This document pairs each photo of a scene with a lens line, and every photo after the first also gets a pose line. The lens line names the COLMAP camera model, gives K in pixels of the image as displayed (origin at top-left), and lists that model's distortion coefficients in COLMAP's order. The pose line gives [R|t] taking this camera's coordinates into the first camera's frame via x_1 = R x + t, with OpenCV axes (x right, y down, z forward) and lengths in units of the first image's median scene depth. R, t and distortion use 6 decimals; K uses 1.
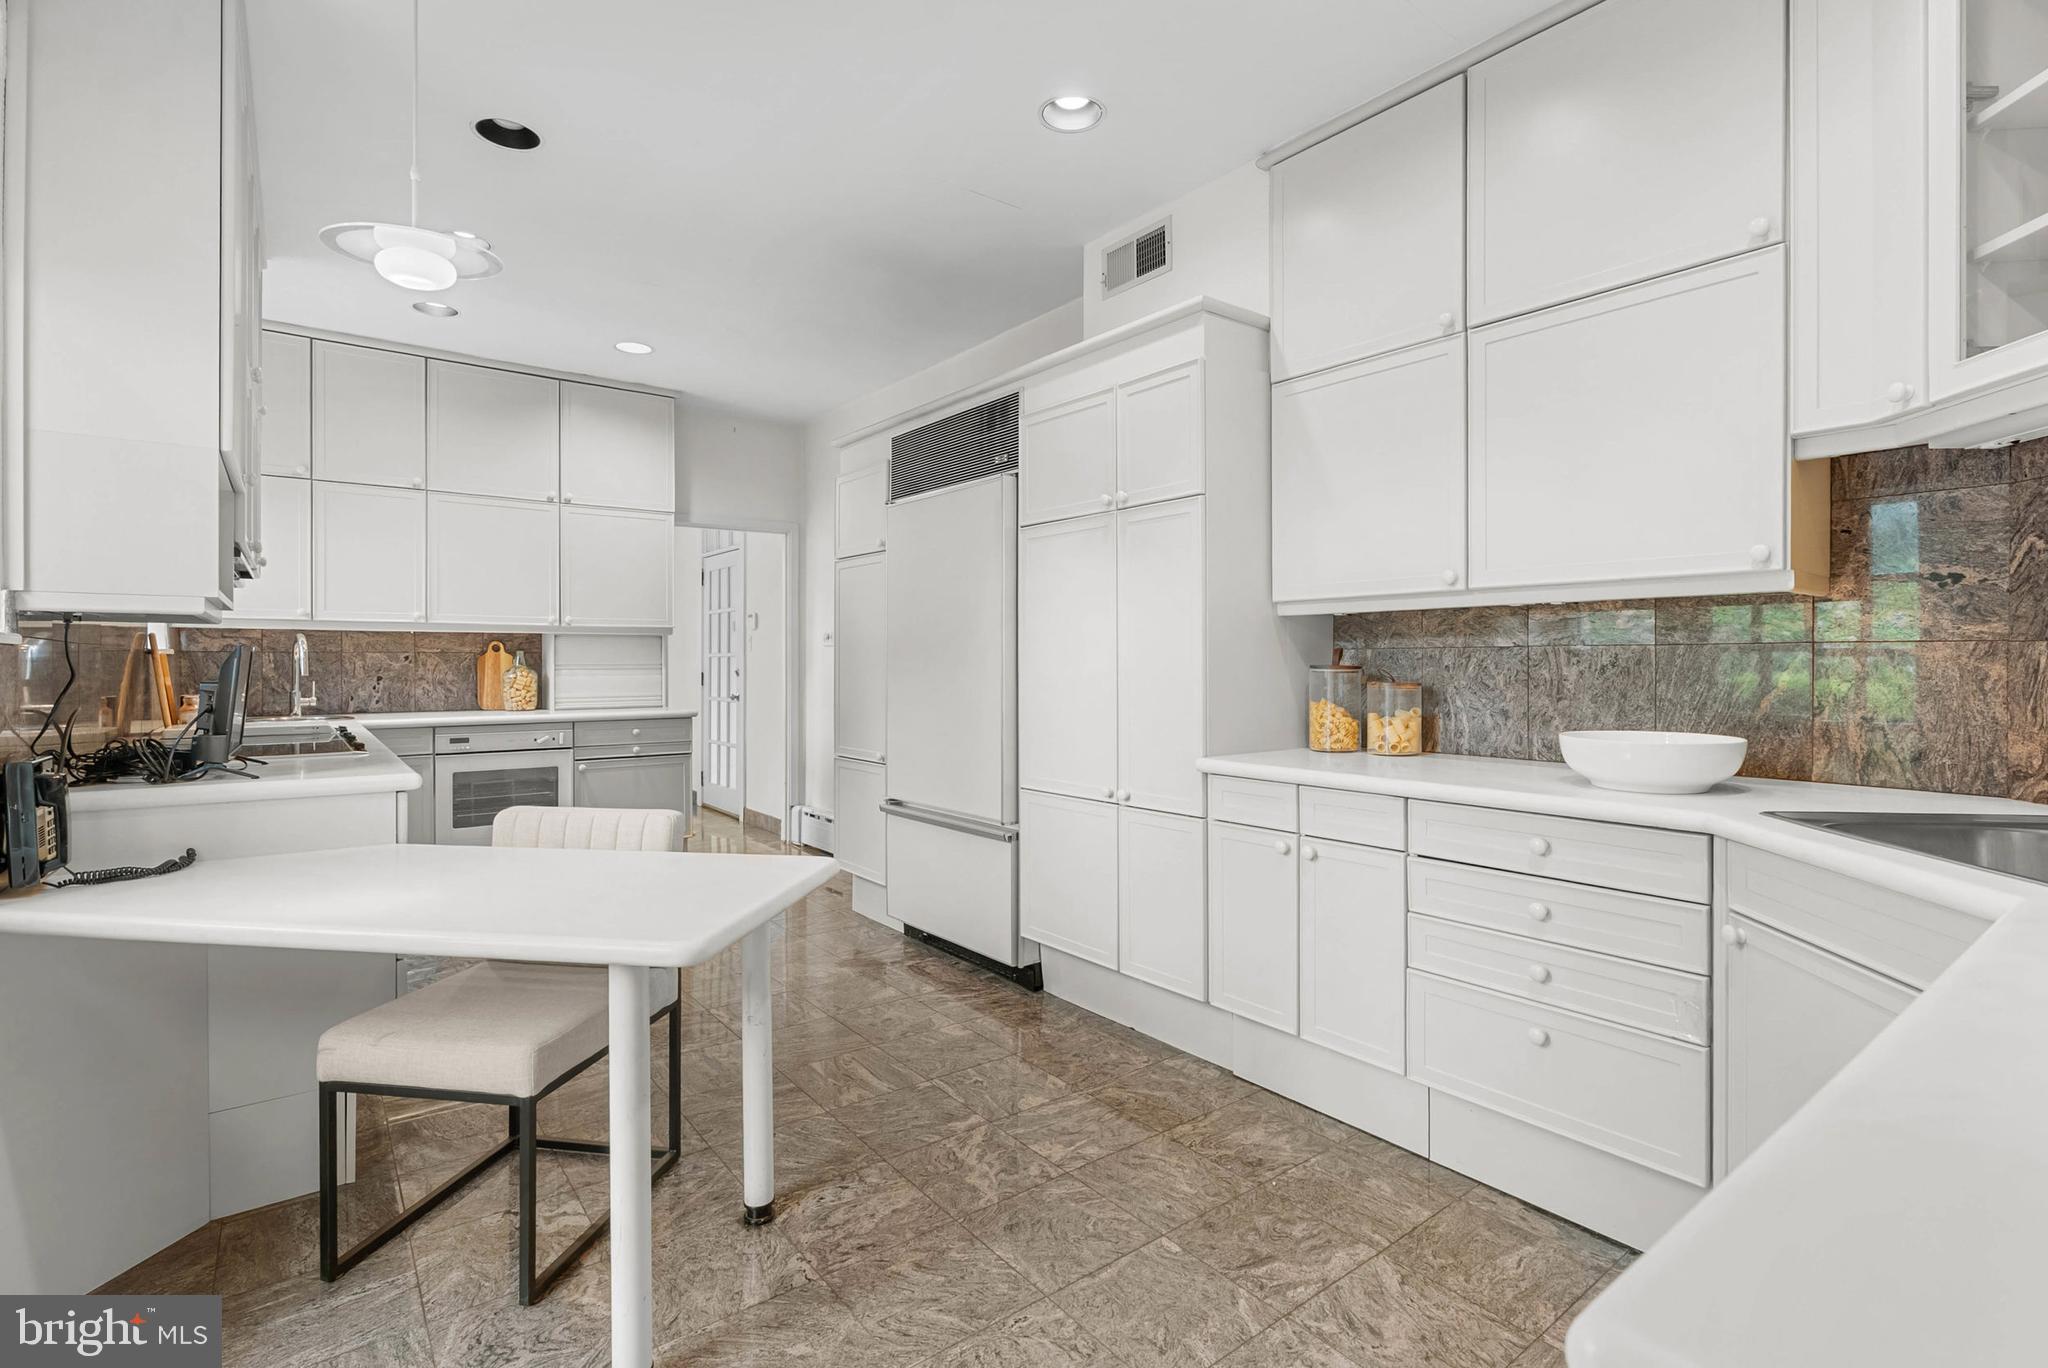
lens RADIAL K [[950.0, 0, 1026.8], [0, 950.0, 671.3], [0, 0, 1]] dist [-0.012594, 0.006071]
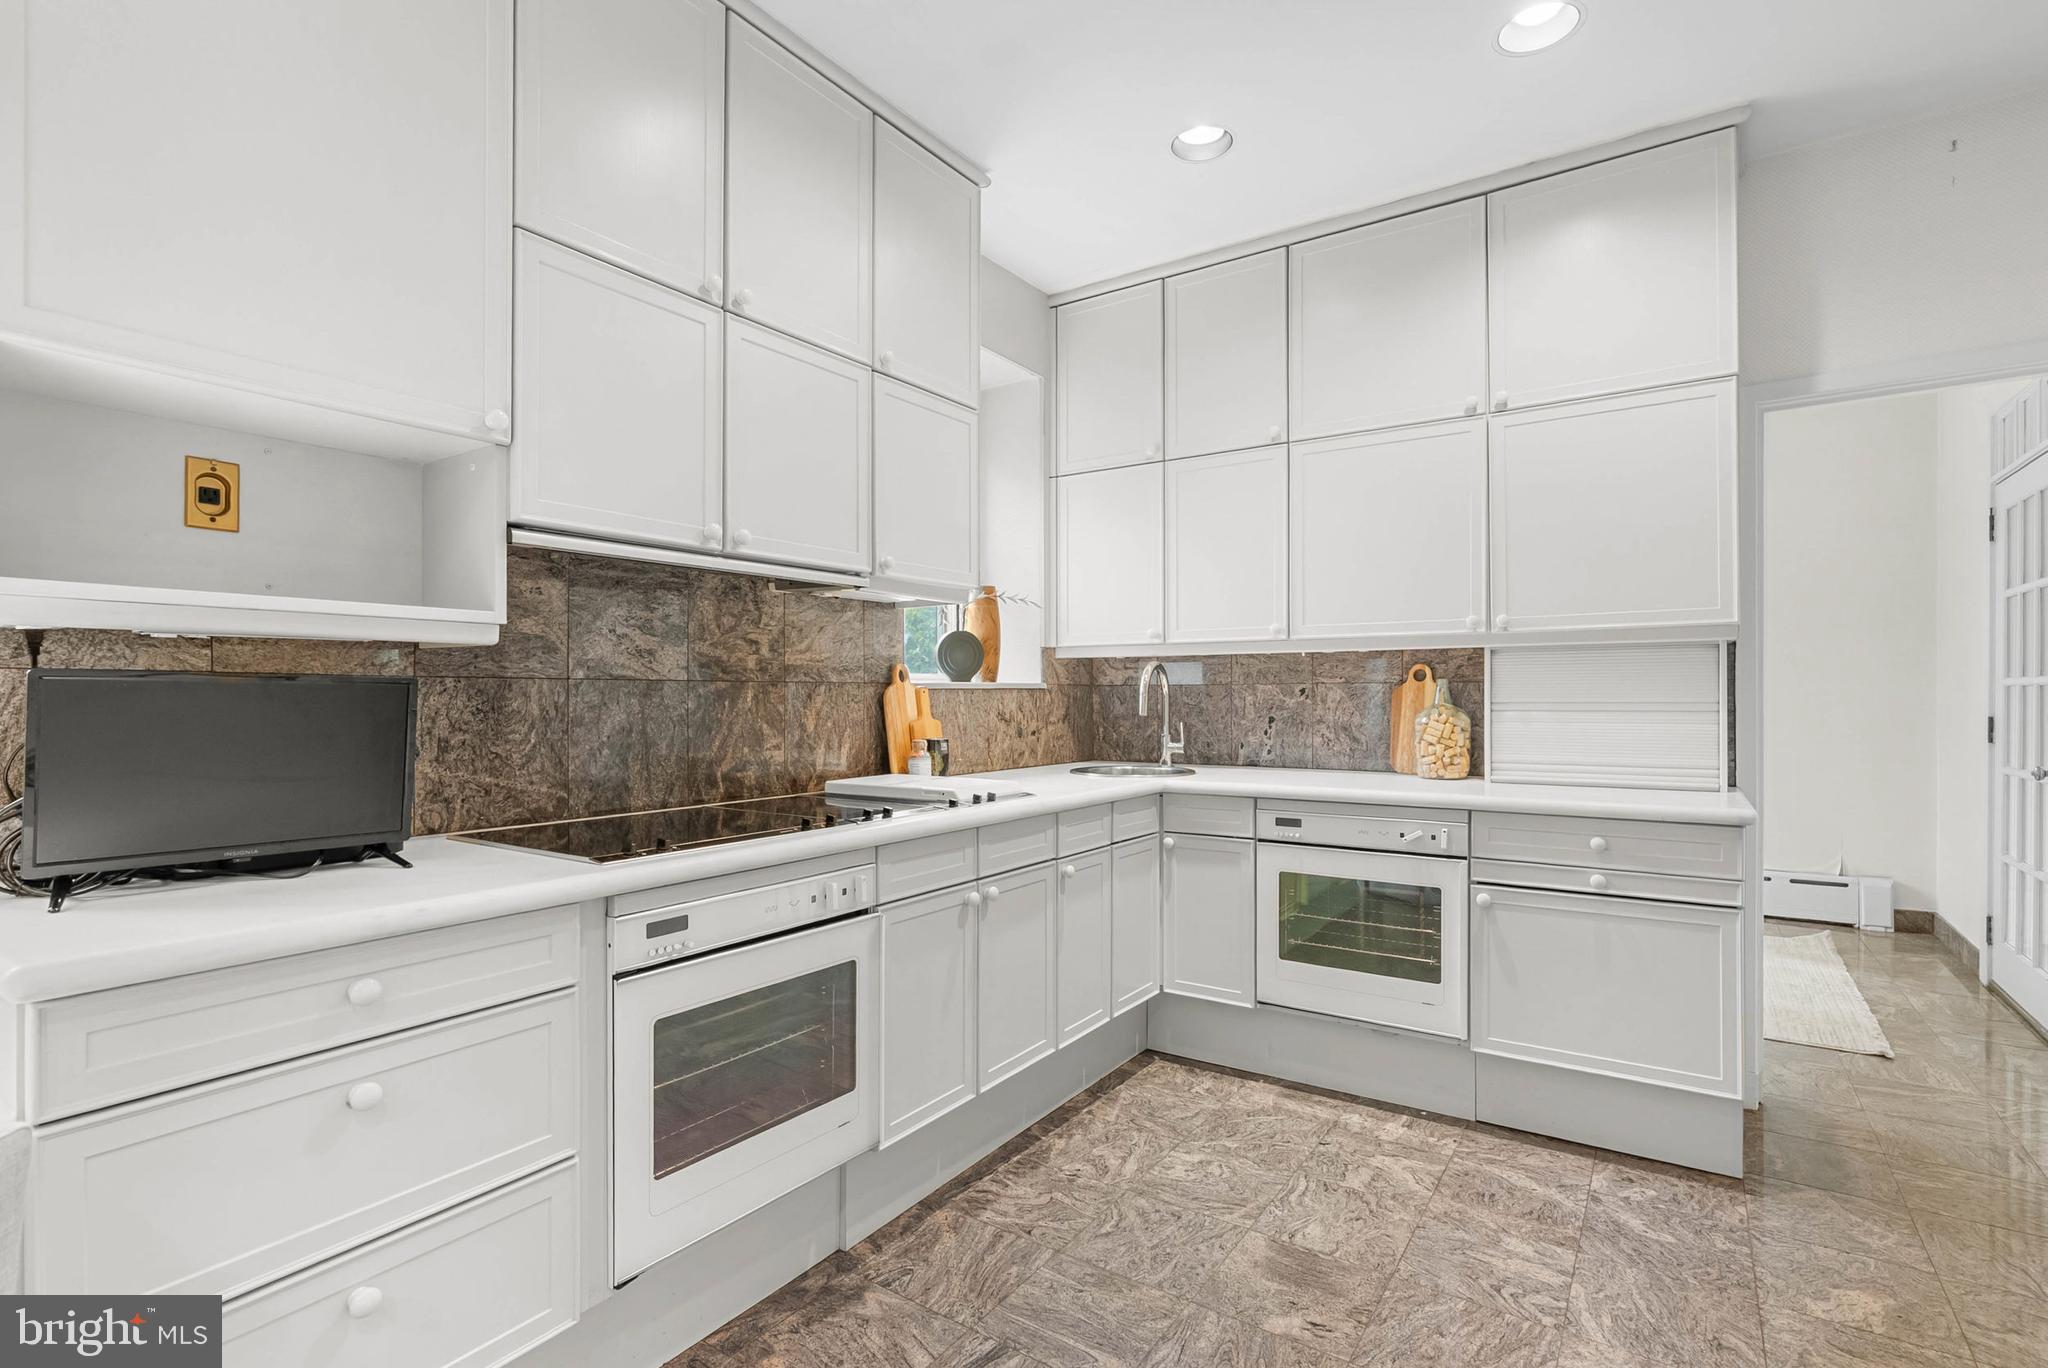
lens RADIAL K [[950.0, 0, 1040.9], [0, 950.0, 695.5], [0, 0, 1]] dist [-0.012594, 0.006071]
pose [[0.314760, 0.000104, -0.949171, -0.047314], [-0.007528, 0.999969, -0.002387, -0.007829], [0.949142, 0.007896, 0.314751, 0.594990]]
